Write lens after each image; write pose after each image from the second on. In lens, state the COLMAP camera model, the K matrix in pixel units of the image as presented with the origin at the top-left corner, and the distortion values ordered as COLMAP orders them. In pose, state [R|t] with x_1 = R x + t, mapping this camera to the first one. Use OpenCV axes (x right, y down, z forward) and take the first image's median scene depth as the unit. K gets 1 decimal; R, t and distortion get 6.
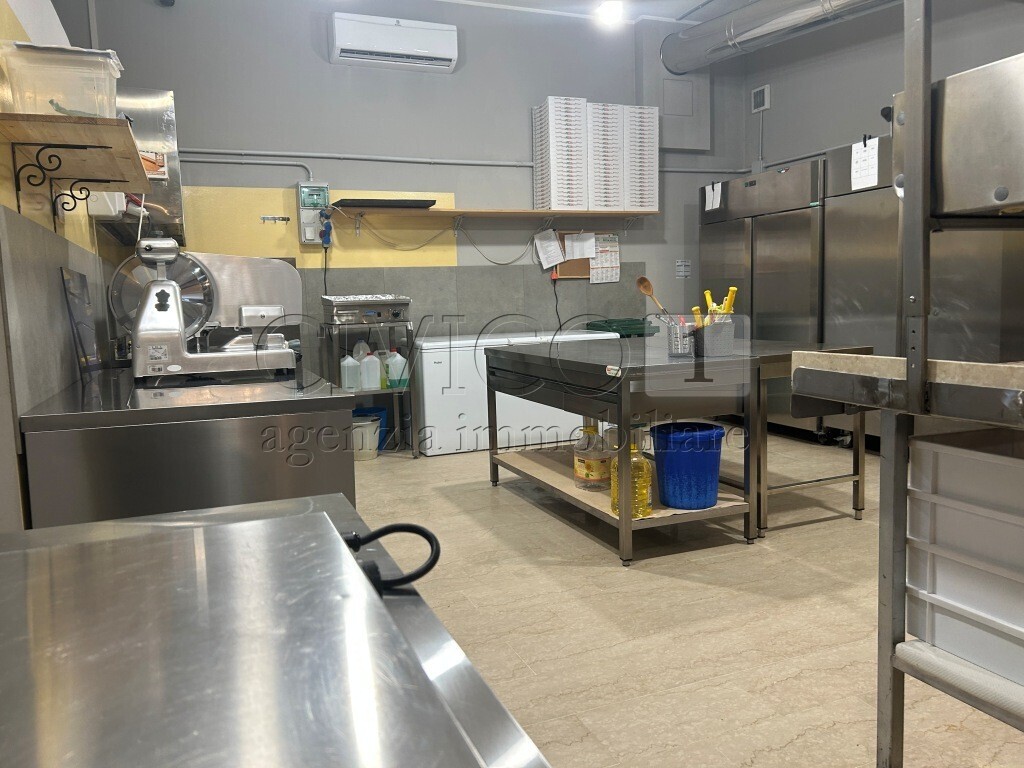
lens RADIAL K [[768.9, 0, 513.3], [0, 768.9, 382.2], [0, 0, 1]] dist [0.058023, -0.076060]
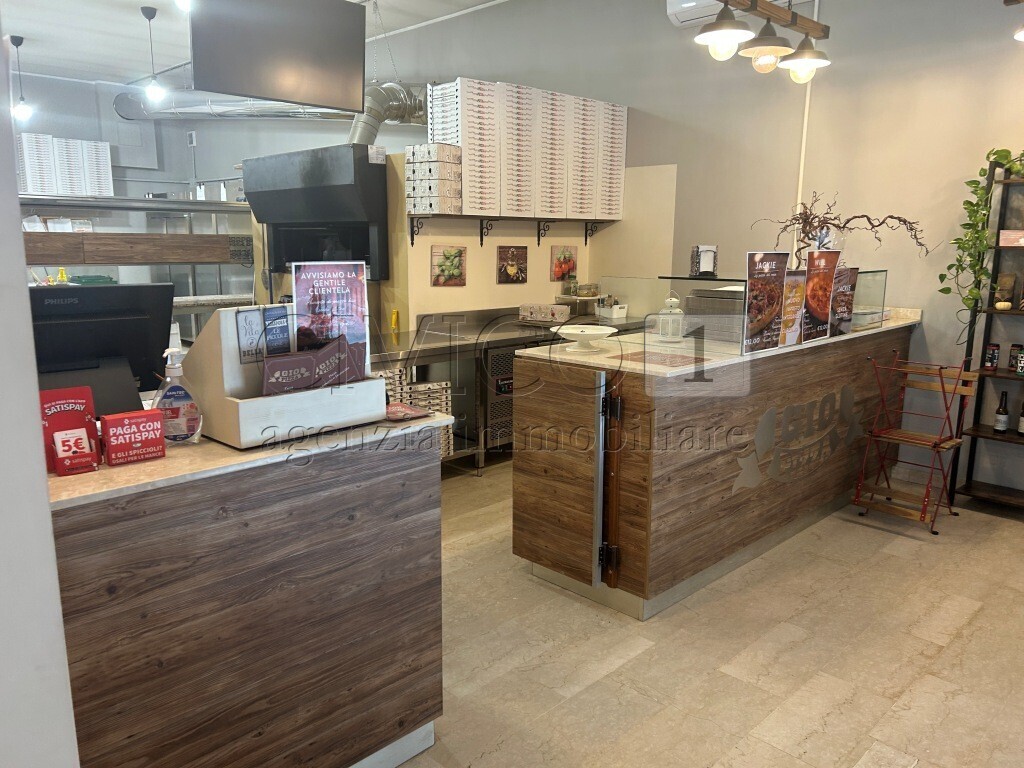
lens RADIAL K [[767.5, 0, 509.2], [0, 767.5, 381.2], [0, 0, 1]] dist [0.063387, -0.073949]
pose [[0.921238, -0.032463, 0.387642, 0.363569], [0.006263, 0.997620, 0.068660, 0.033836], [-0.388948, -0.060824, 0.919250, -0.957724]]
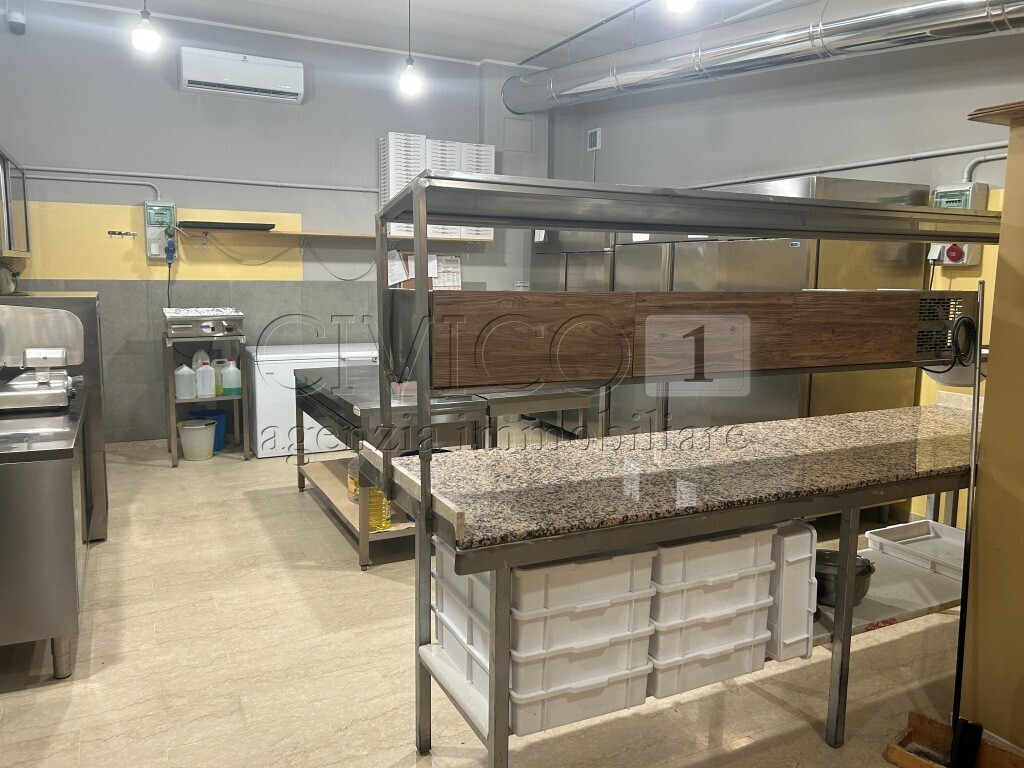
lens RADIAL K [[771.3, 0, 518.0], [0, 771.3, 373.5], [0, 0, 1]] dist [0.055776, -0.058807]
pose [[0.995903, 0.035461, 0.083181, 0.163663], [-0.037353, 0.999075, 0.021304, -0.063269], [-0.082349, -0.024324, 0.996307, -0.135208]]
